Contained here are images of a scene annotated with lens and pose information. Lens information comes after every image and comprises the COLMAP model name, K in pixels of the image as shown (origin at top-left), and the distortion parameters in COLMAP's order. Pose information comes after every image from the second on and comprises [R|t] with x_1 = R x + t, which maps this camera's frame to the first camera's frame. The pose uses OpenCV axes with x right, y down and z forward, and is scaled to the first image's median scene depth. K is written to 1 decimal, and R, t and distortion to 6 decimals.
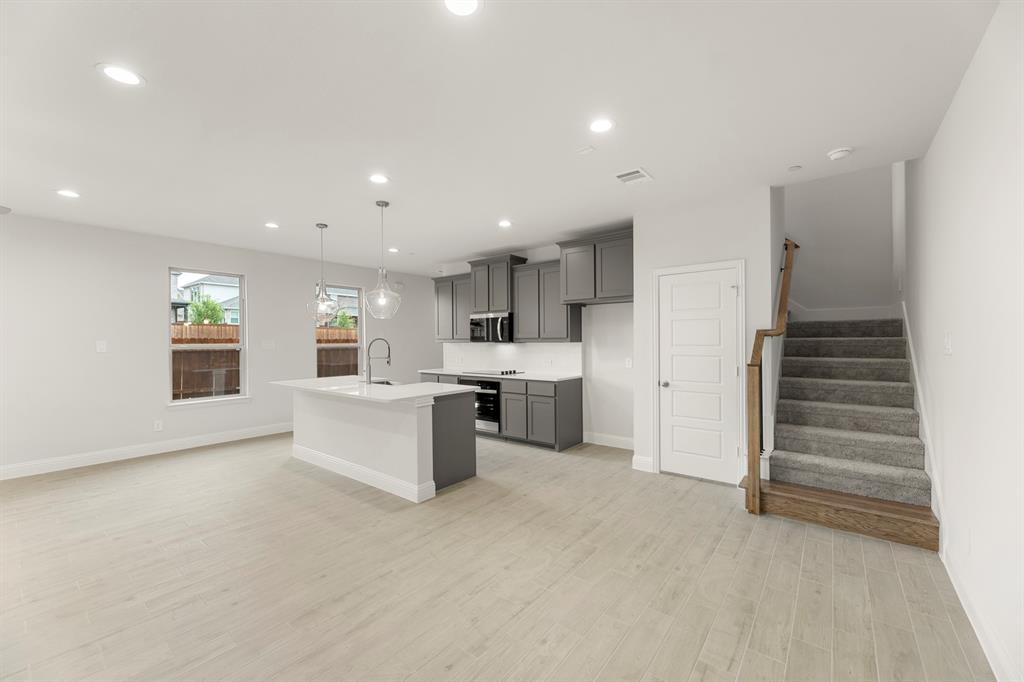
lens RADIAL K [[402.6, 0, 522.6], [0, 402.6, 342.8], [0, 0, 1]] dist [0.003178, 0.000624]
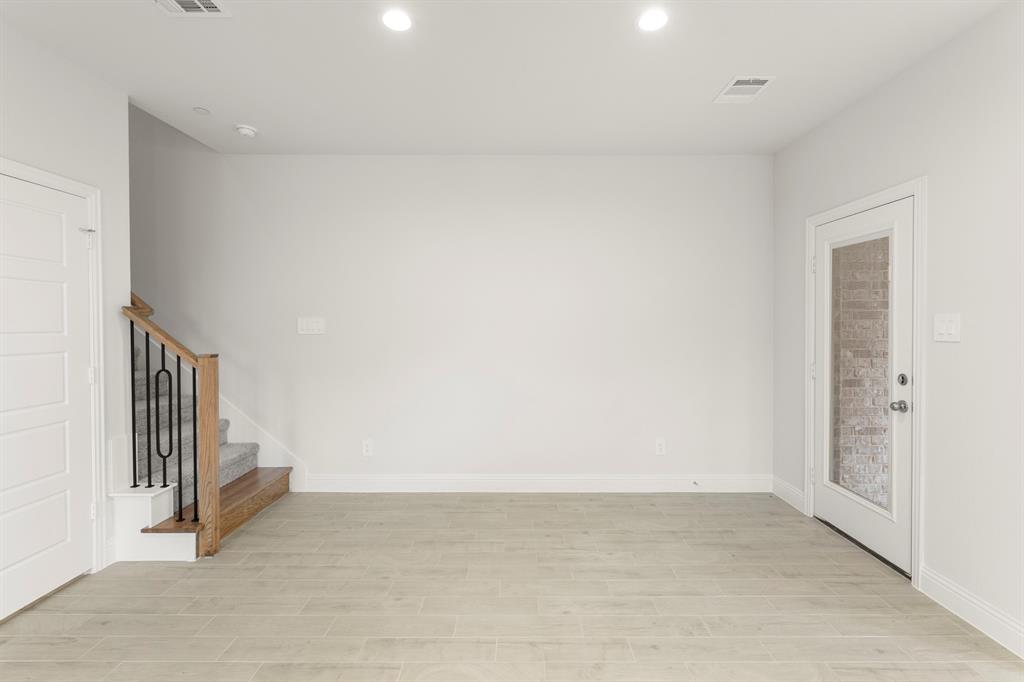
lens RADIAL K [[458.9, 0, 492.9], [0, 458.9, 338.2], [0, 0, 1]] dist [-0.001515, 0.001681]
pose [[-0.564444, -0.020058, 0.825228, -0.321936], [0.006448, 0.999567, 0.028706, -0.000199], [-0.825446, 0.021524, -0.564070, 0.755598]]
